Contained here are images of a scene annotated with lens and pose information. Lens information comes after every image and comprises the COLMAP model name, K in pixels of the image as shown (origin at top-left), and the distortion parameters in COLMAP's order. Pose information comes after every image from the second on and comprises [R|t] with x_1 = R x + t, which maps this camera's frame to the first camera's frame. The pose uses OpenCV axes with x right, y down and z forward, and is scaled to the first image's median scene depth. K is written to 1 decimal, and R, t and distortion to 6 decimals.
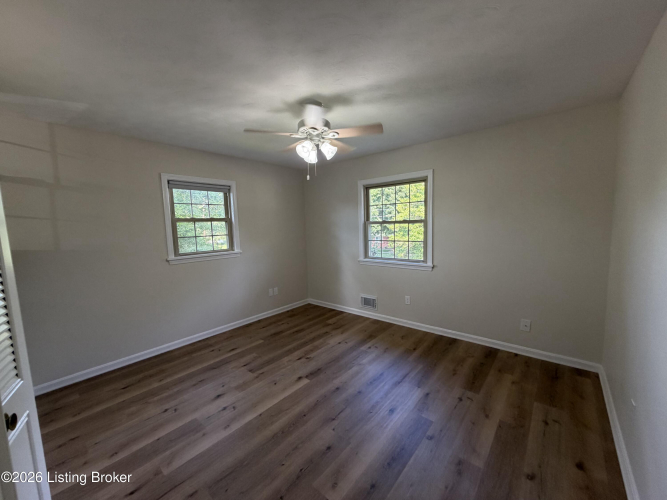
lens RADIAL K [[264.6, 0, 332.0], [0, 264.6, 249.1], [0, 0, 1]] dist [-0.003707, -0.000213]
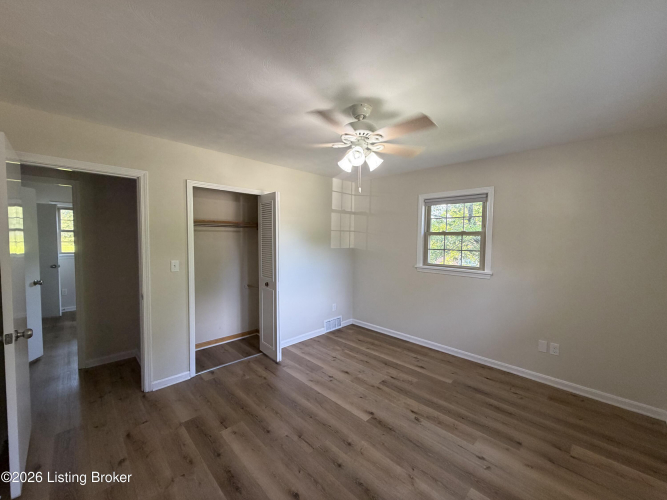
lens RADIAL K [[264.6, 0, 333.4], [0, 264.6, 249.7], [0, 0, 1]] dist [-0.003707, -0.000213]
pose [[-0.076074, 0.071457, -0.994538, 0.588755], [-0.103795, 0.991442, 0.079174, -0.091554], [0.991685, 0.109251, -0.068006, 0.703251]]
